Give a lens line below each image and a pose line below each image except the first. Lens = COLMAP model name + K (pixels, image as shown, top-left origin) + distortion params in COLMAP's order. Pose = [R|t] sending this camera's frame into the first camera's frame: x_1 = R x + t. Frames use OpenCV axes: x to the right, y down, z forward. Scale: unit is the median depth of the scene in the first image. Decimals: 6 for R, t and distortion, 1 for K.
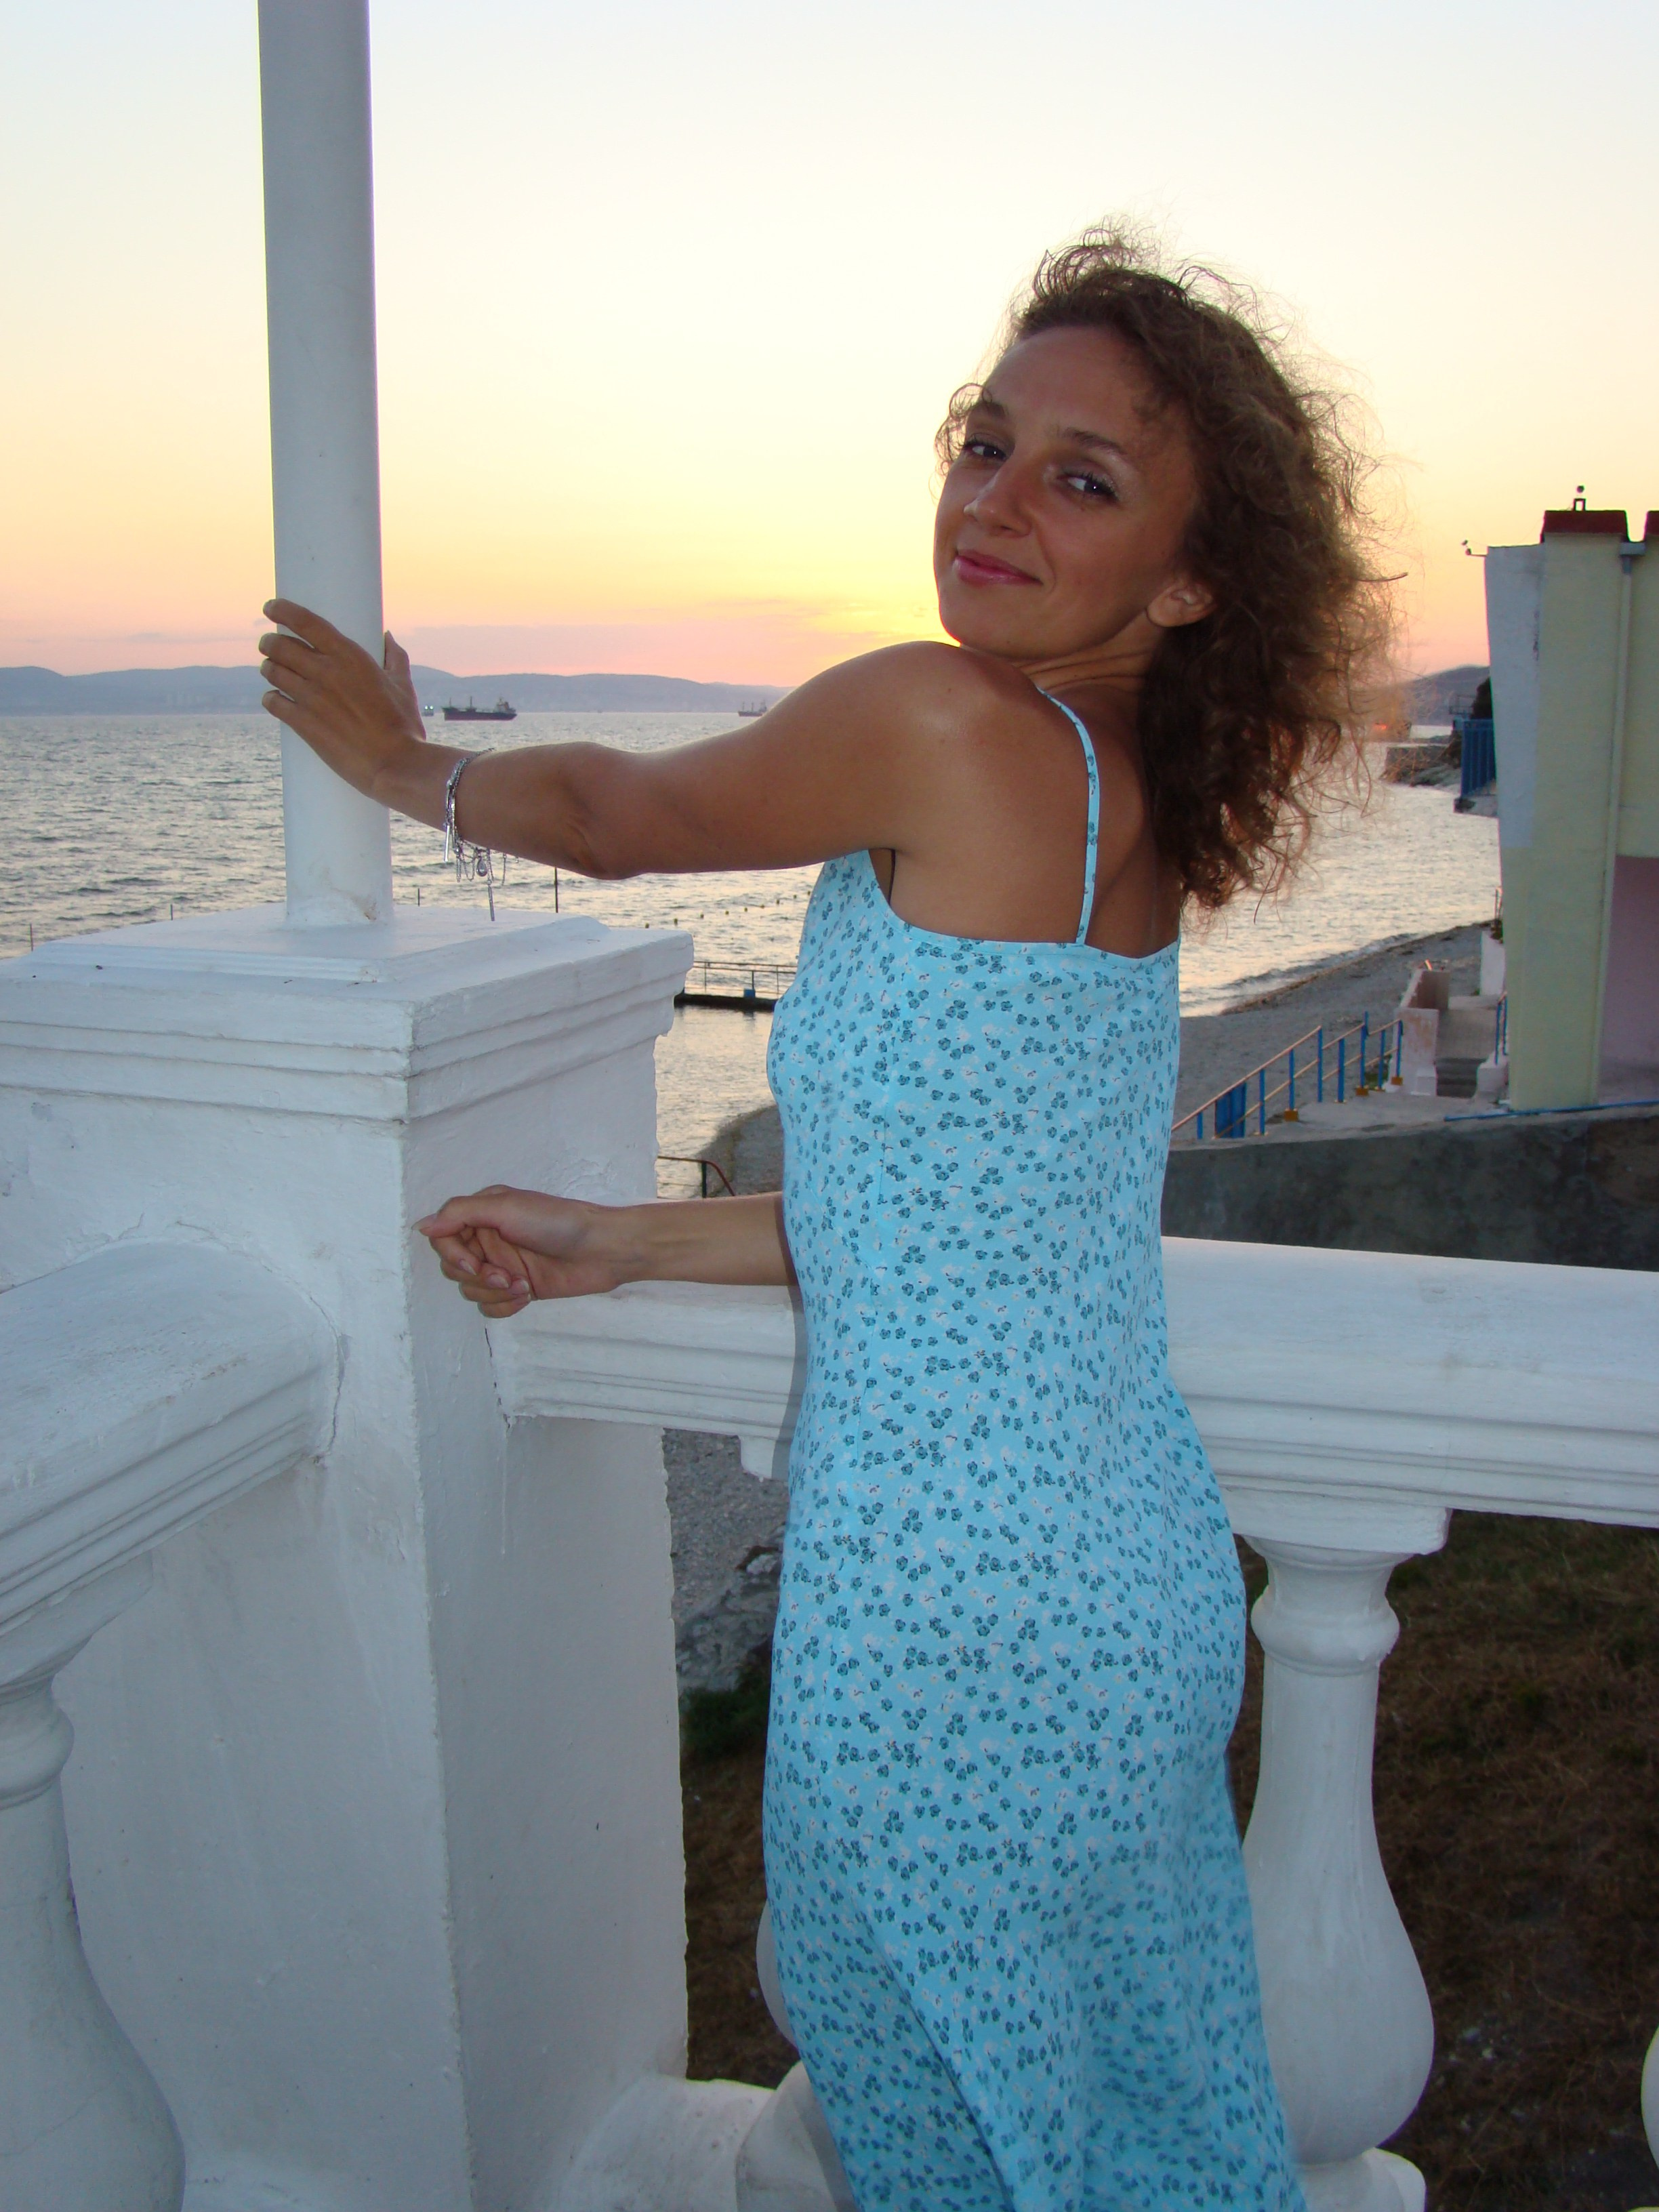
lens RADIAL K [[2106.5, 0, 845.0], [0, 2106.5, 1141.5], [0, 0, 1]] dist [-0.160088, 0.084432]
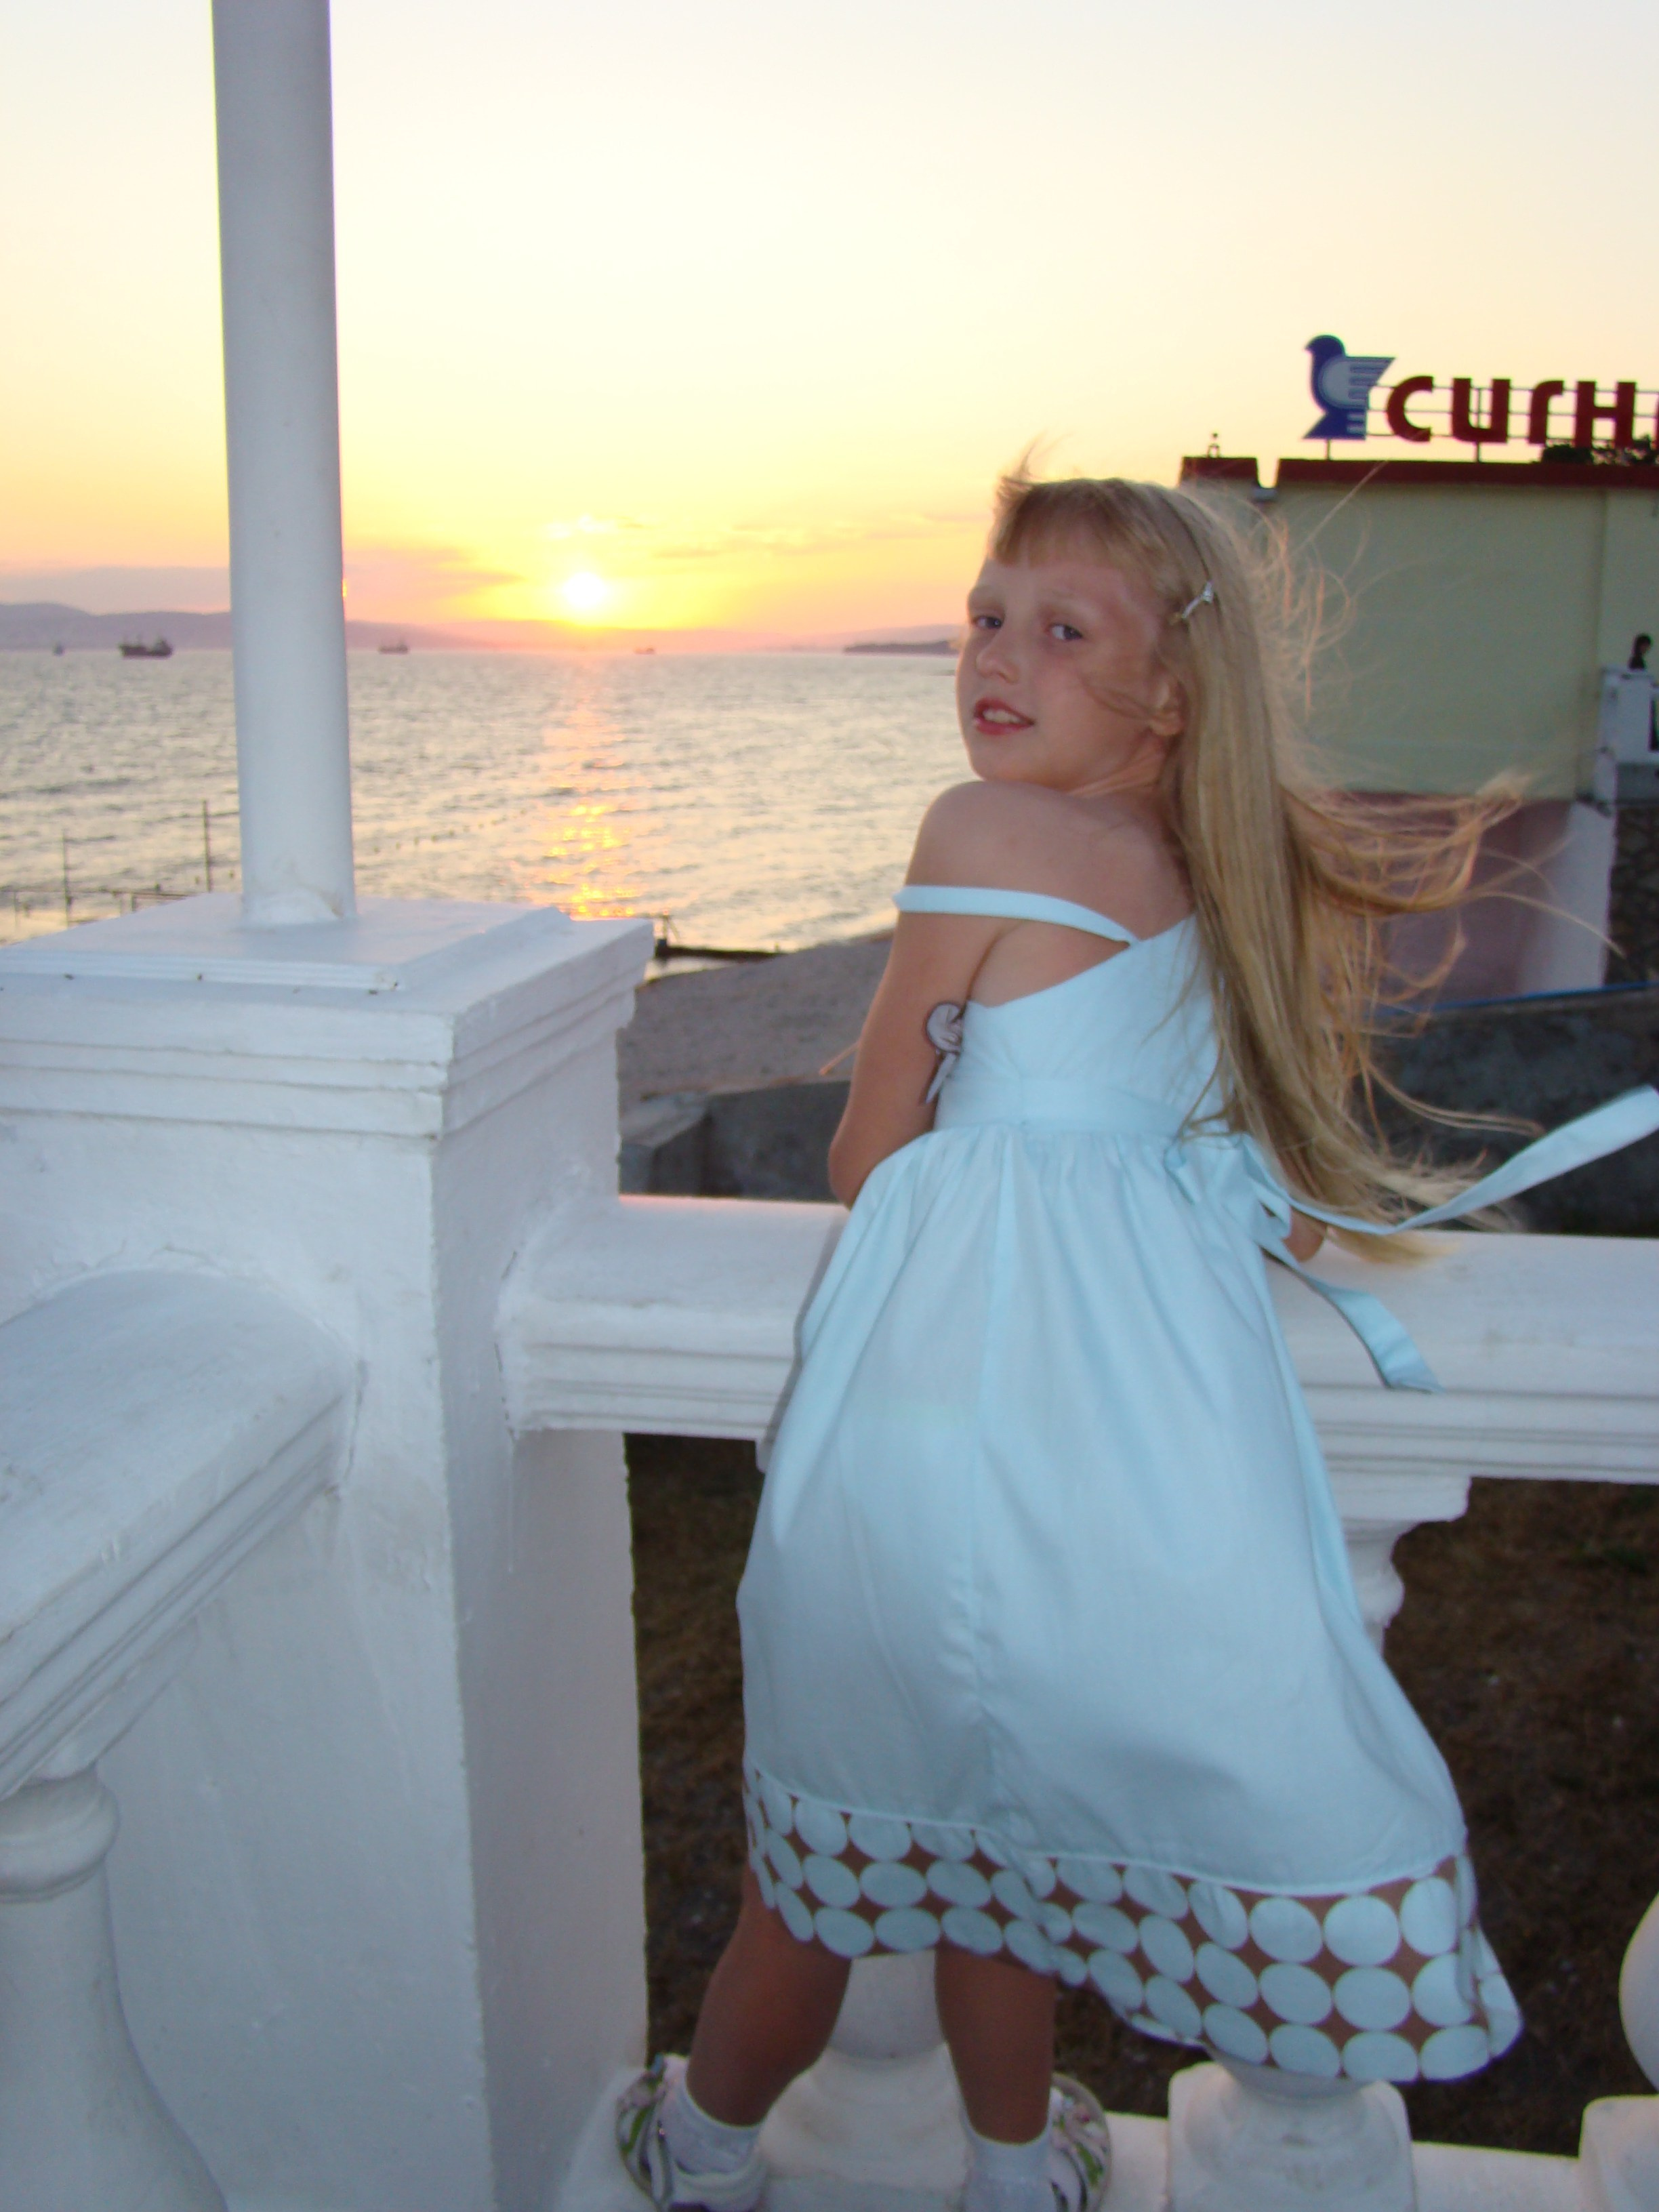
lens RADIAL K [[2065.6, 0, 862.7], [0, 2065.6, 1134.8], [0, 0, 1]] dist [-0.180179, 0.123657]
pose [[0.984716, -0.031507, 0.171292, -0.160236], [0.026075, 0.999086, 0.033872, -0.033050], [-0.172202, -0.028888, 0.984638, 0.044599]]
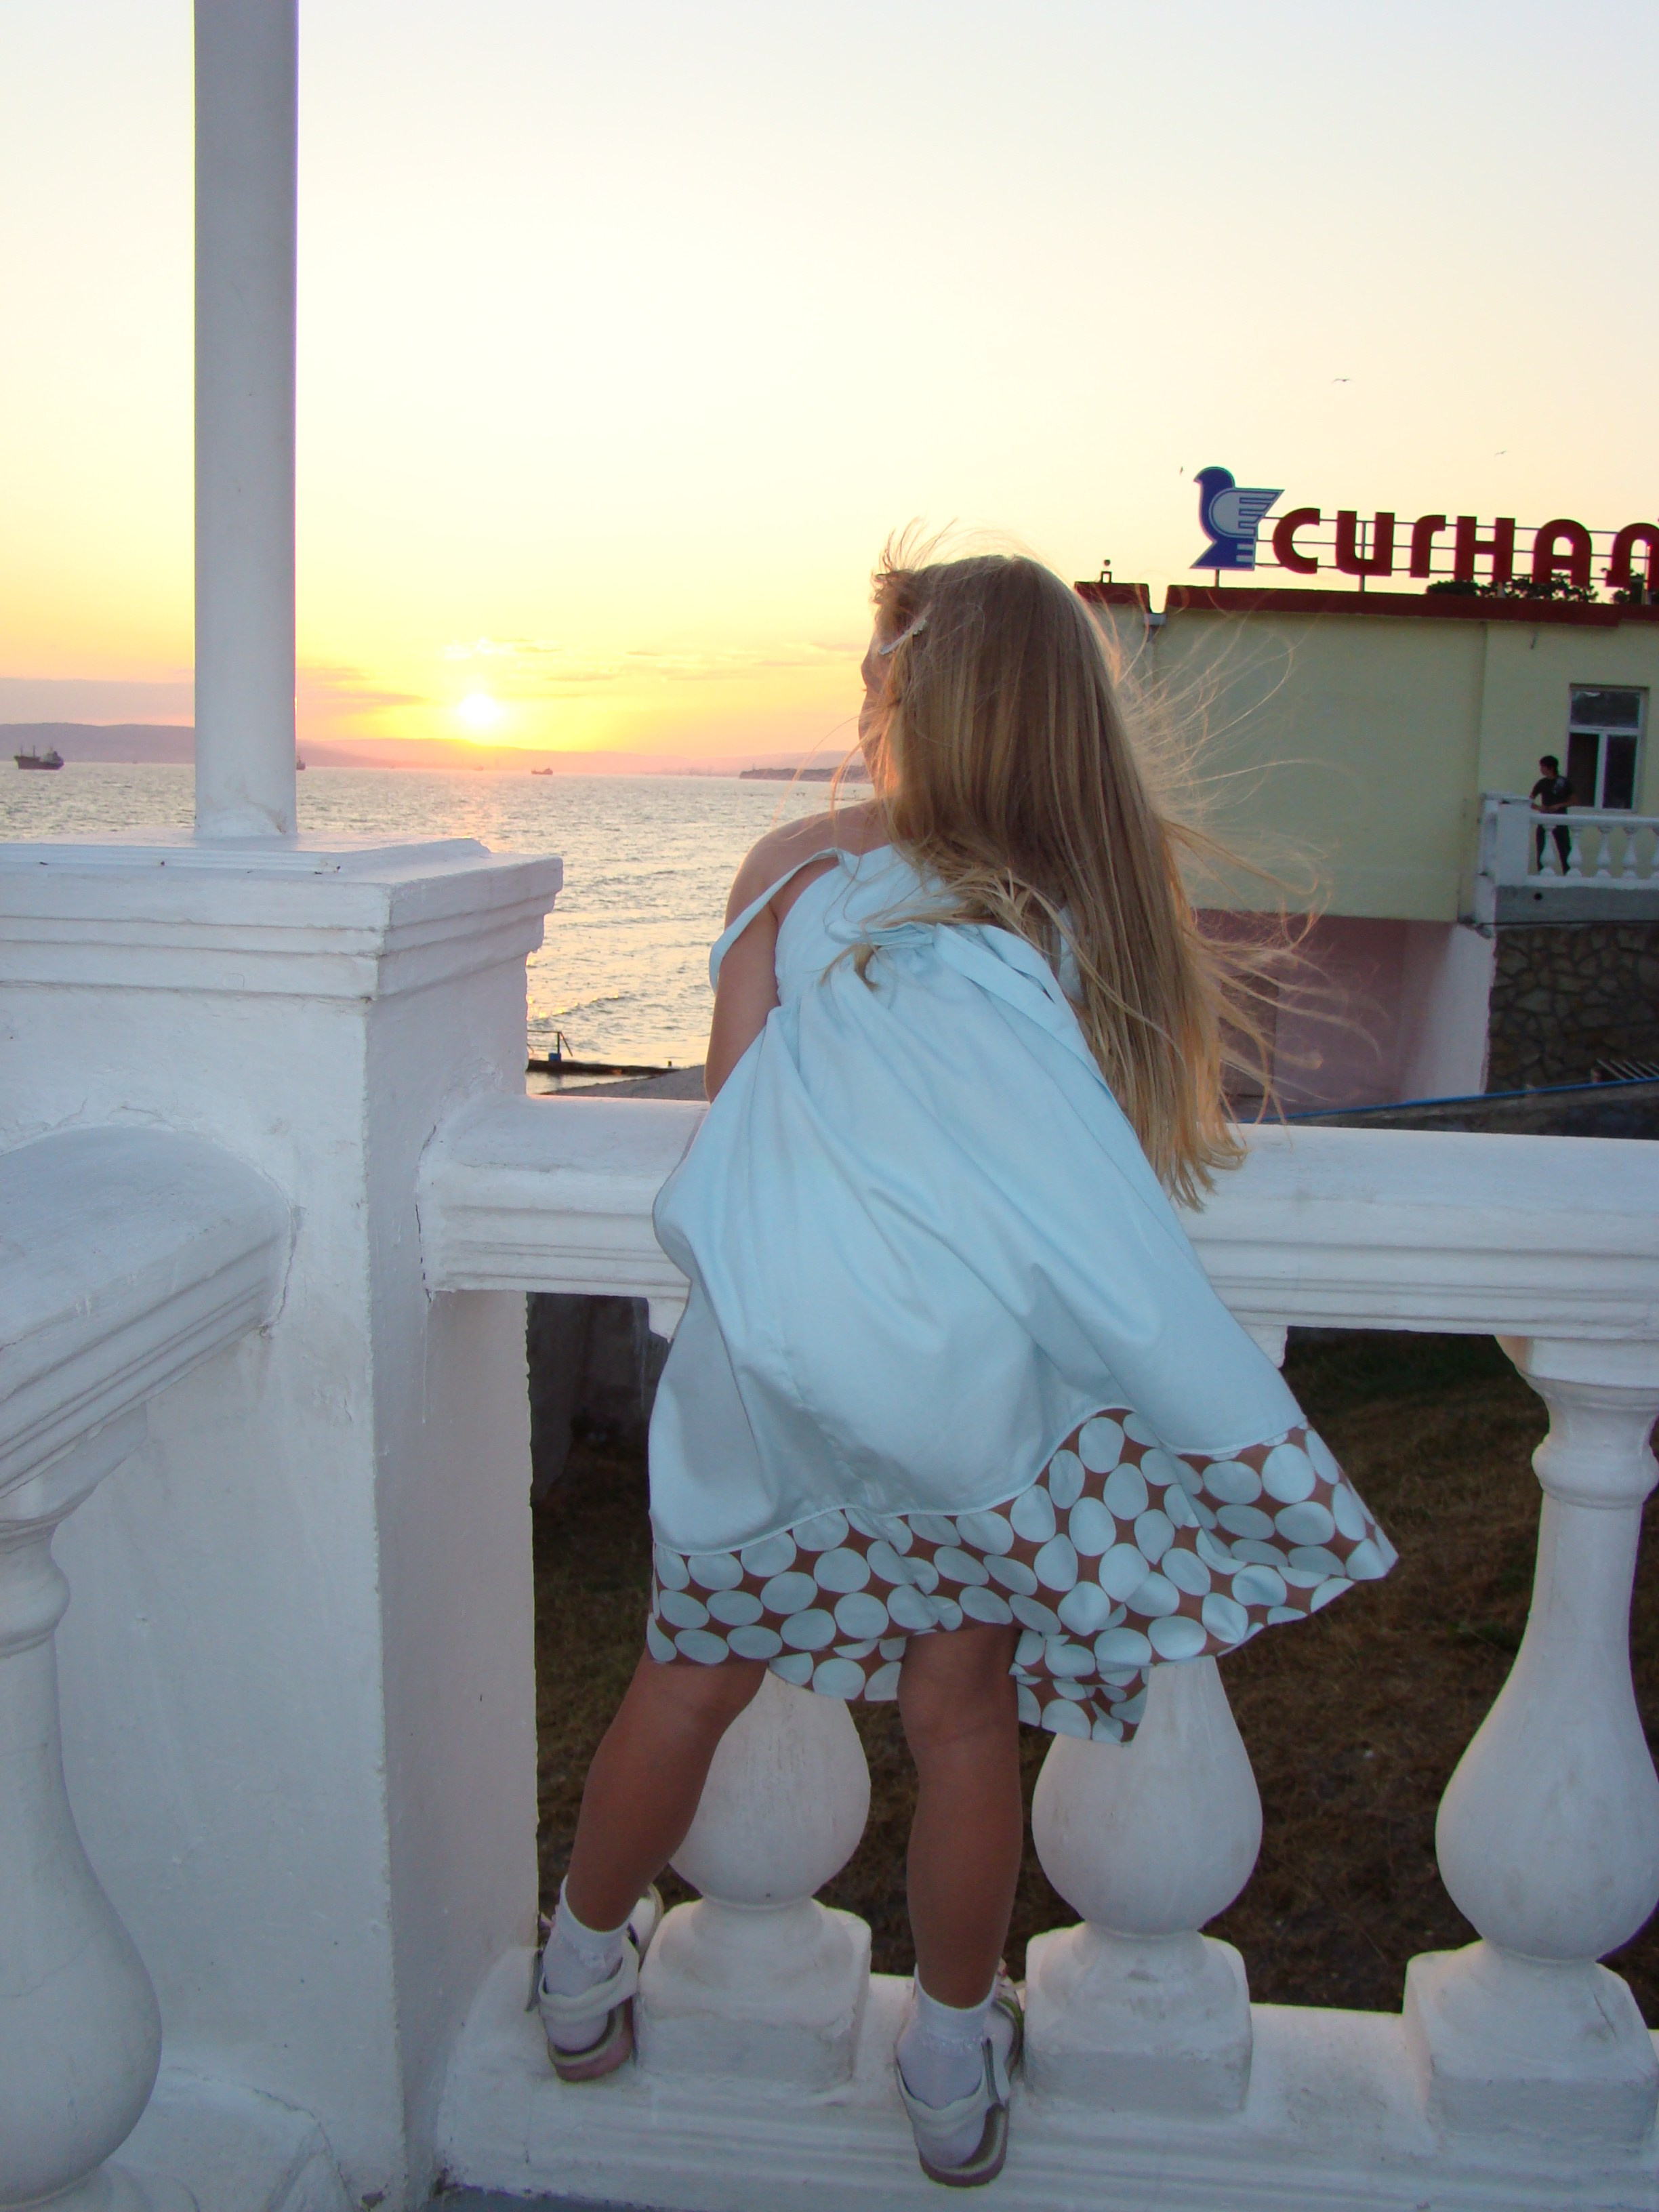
lens RADIAL K [[2065.6, 0, 862.7], [0, 2065.6, 1134.8], [0, 0, 1]] dist [-0.180179, 0.123657]
pose [[0.974398, -0.009782, 0.224619, -0.179666], [0.015402, 0.999610, -0.023281, 0.079143], [-0.224303, 0.026145, 0.974169, -0.070481]]
